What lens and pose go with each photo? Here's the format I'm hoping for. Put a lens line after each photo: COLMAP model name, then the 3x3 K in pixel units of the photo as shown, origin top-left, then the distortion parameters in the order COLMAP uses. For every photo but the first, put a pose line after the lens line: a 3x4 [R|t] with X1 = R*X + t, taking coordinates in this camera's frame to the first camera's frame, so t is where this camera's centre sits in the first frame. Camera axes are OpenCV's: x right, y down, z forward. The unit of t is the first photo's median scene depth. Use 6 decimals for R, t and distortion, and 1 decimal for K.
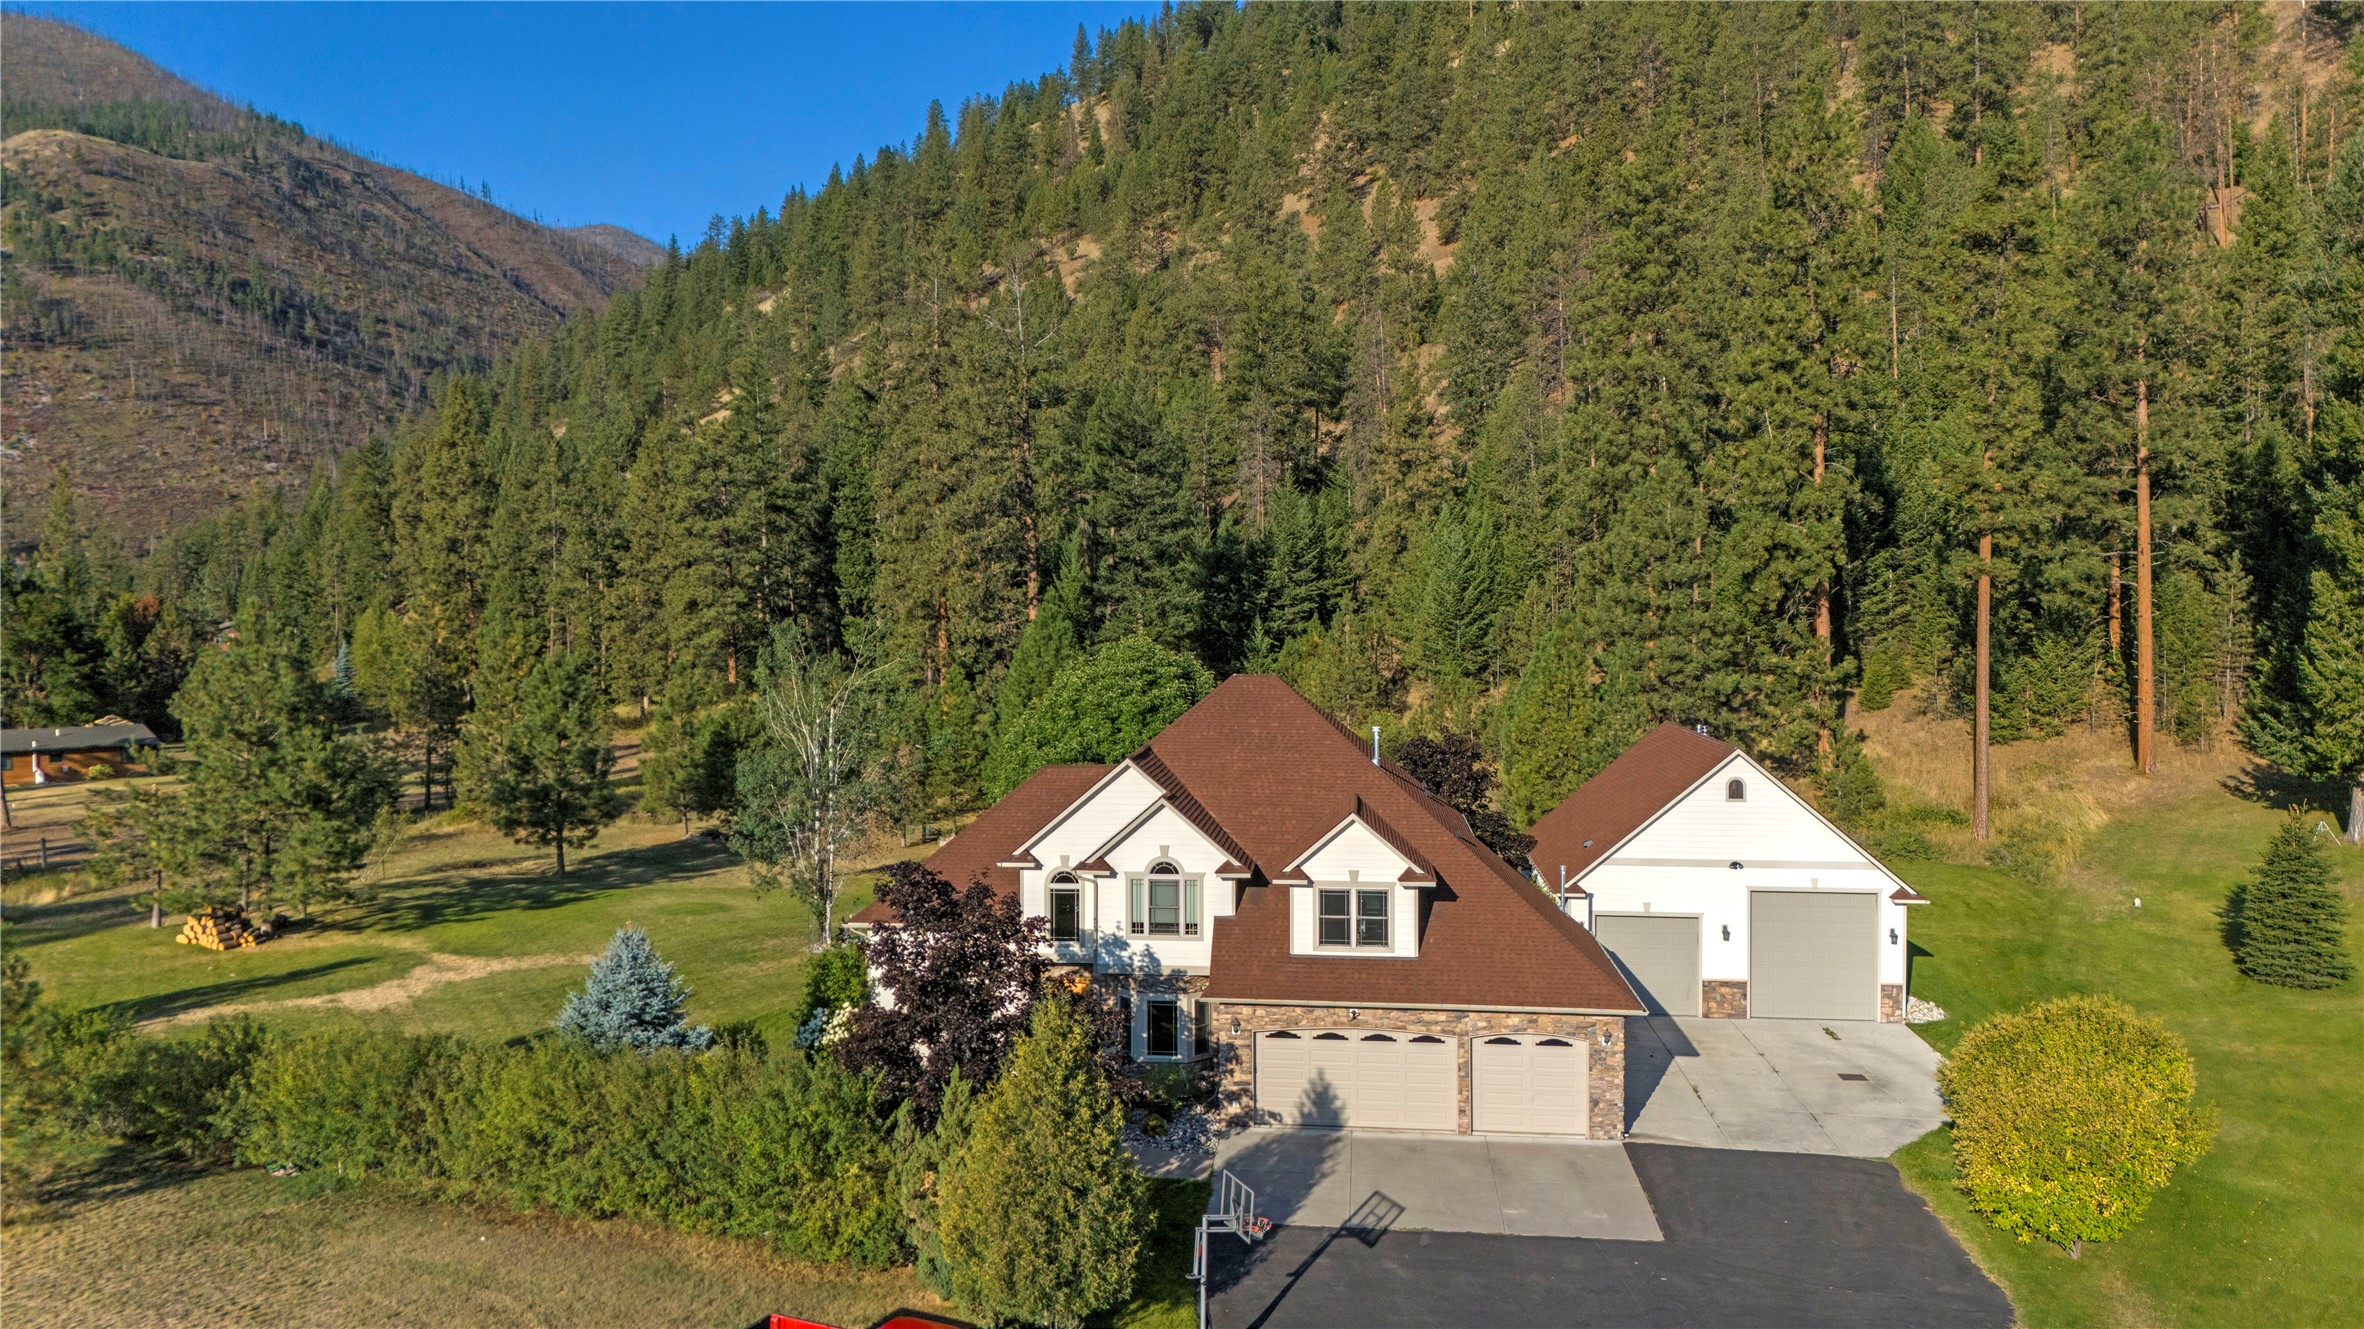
lens RADIAL K [[1708.7, 0, 1182.0], [0, 1708.7, 664.5], [0, 0, 1]] dist [0.094963, -0.094744]
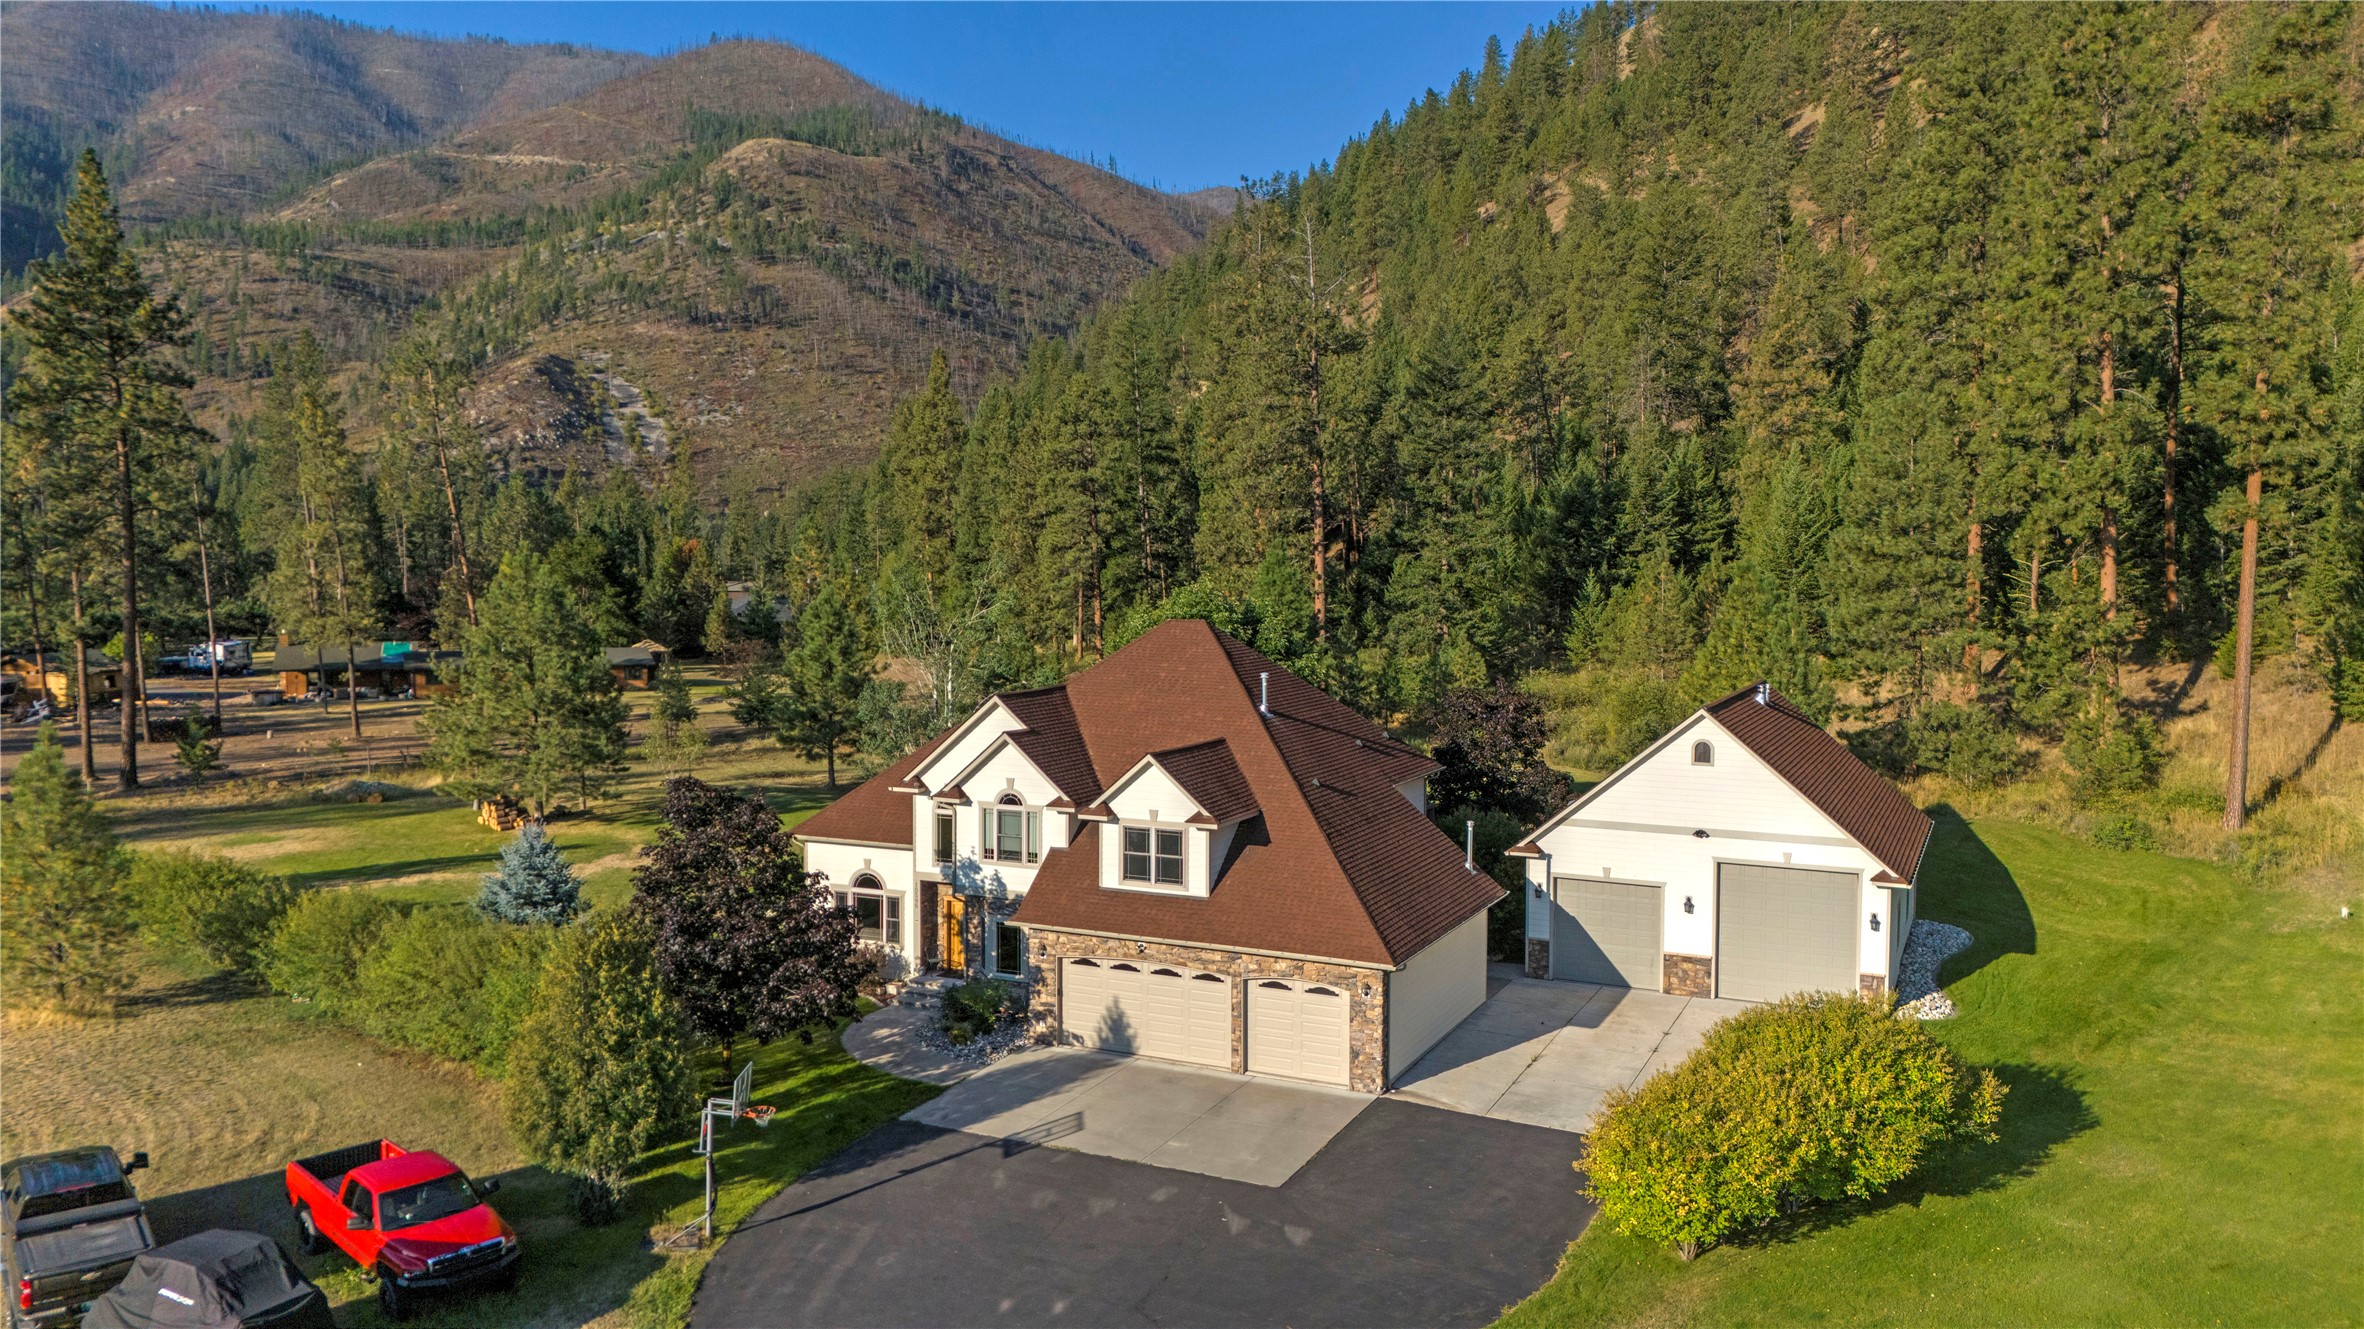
lens RADIAL K [[1708.7, 0, 1182.0], [0, 1708.7, 664.5], [0, 0, 1]] dist [0.094963, -0.094744]
pose [[0.940700, 0.027228, -0.338146, 0.276894], [-0.016324, 0.999252, 0.035049, -0.002302], [0.338848, -0.027450, 0.940441, 0.023637]]
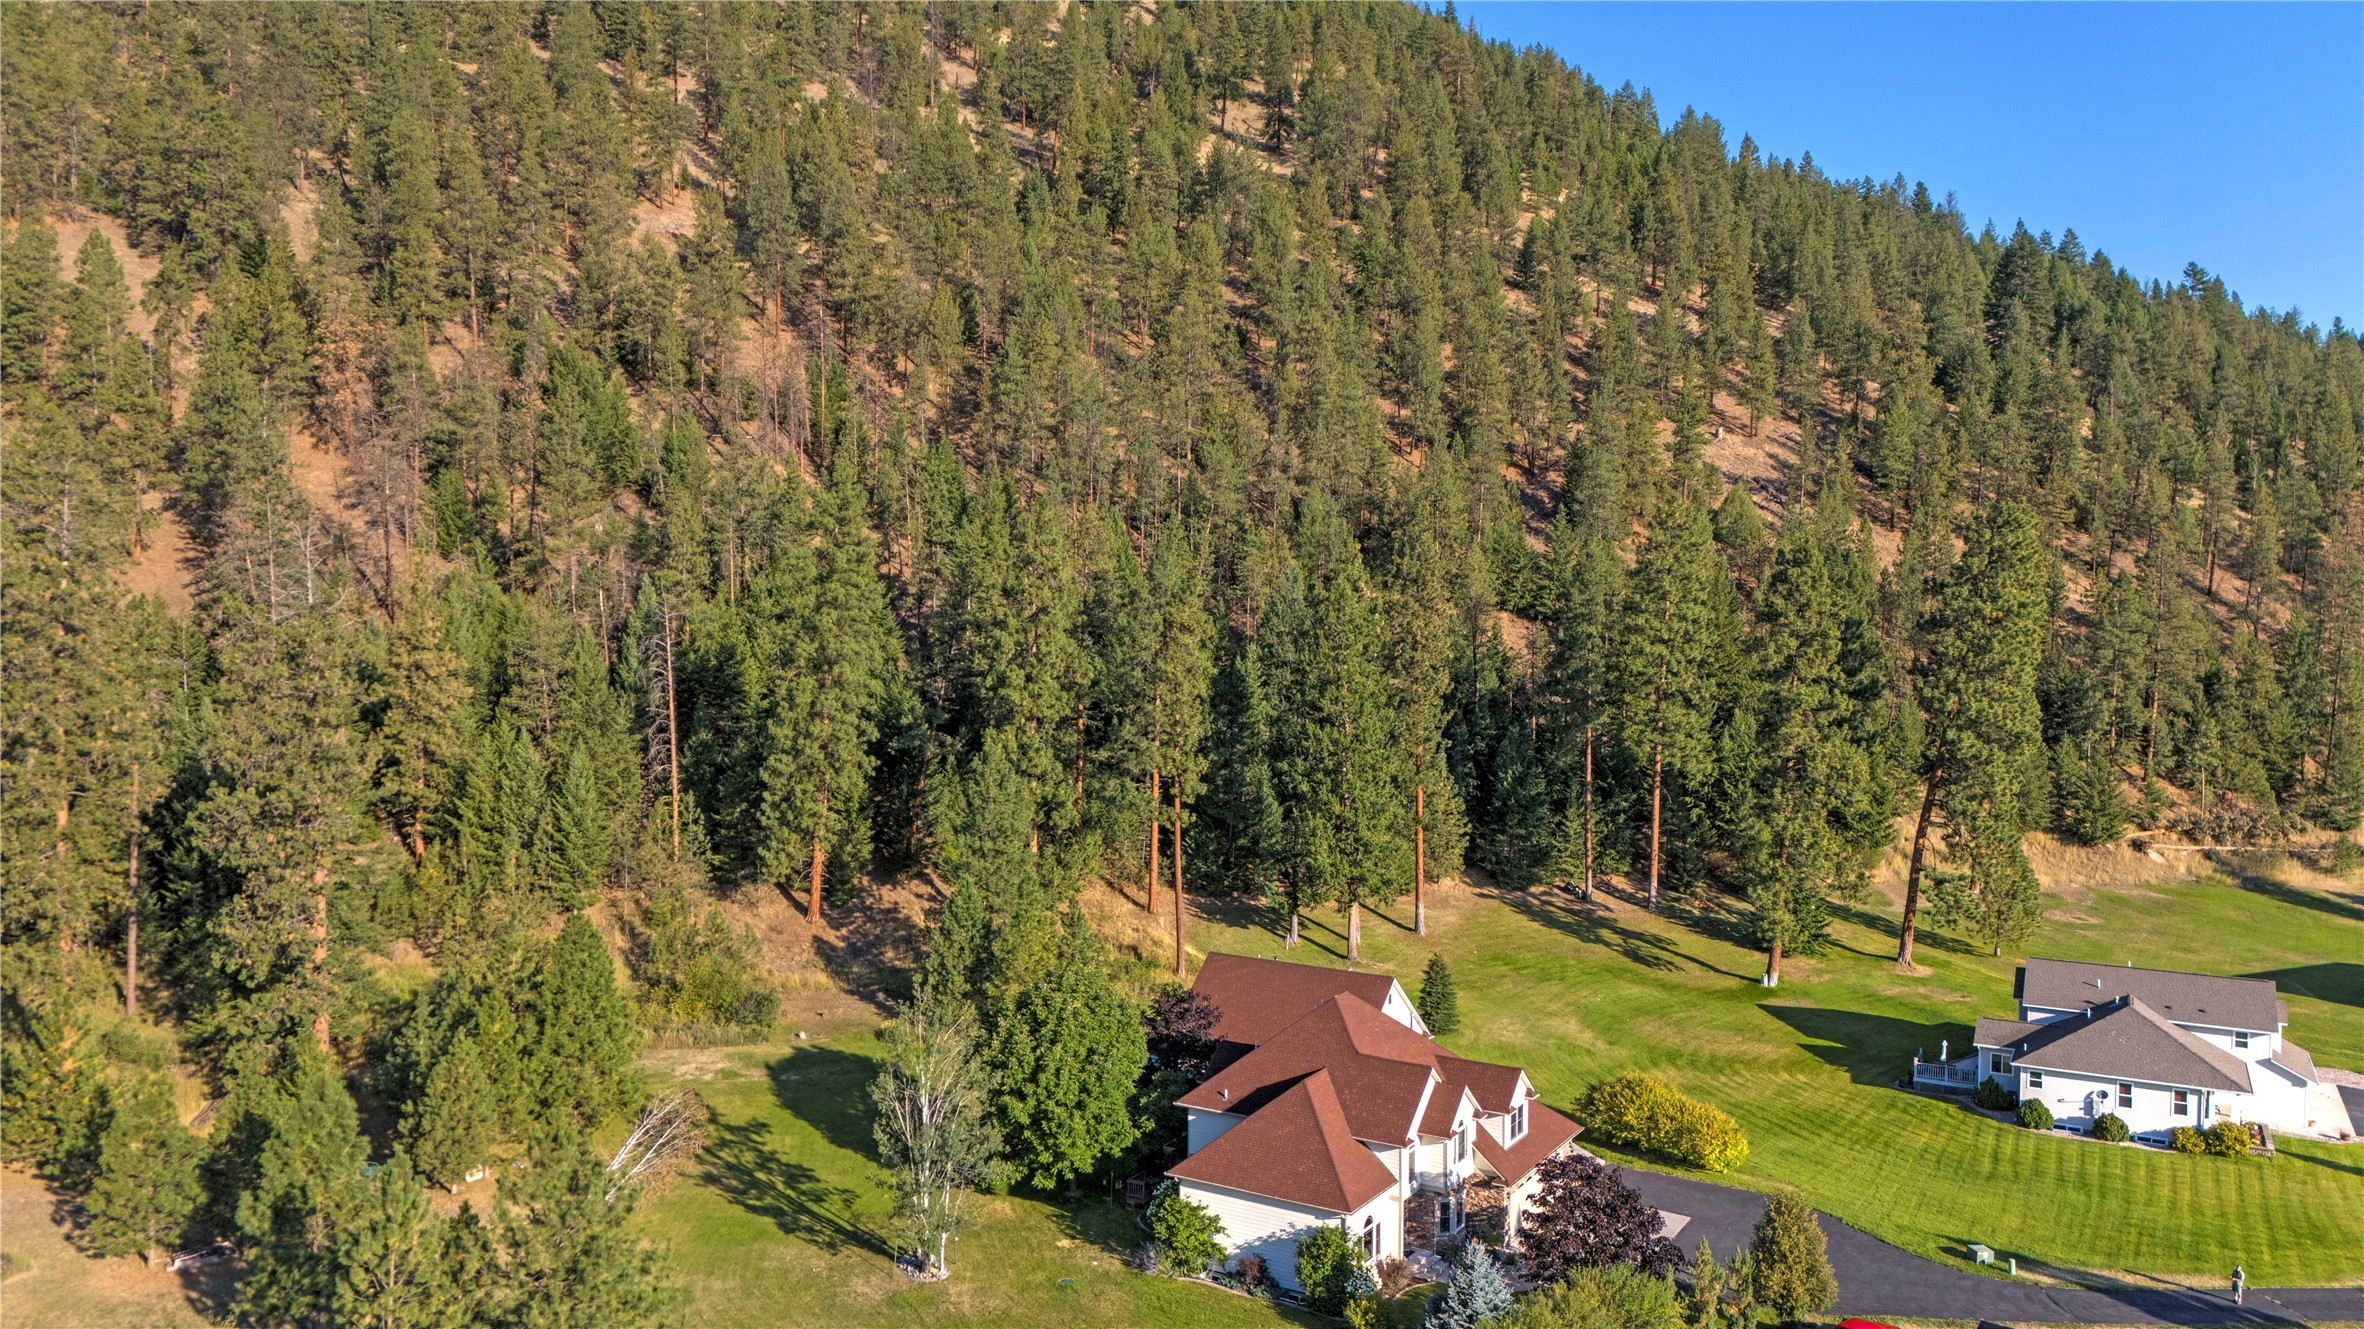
lens RADIAL K [[1708.7, 0, 1182.0], [0, 1708.7, 664.5], [0, 0, 1]] dist [0.094963, -0.094744]
pose [[0.430533, -0.029426, 0.902095, -1.095811], [0.017821, 0.999551, 0.024099, -0.257635], [-0.902399, 0.005701, 0.430864, 0.295412]]
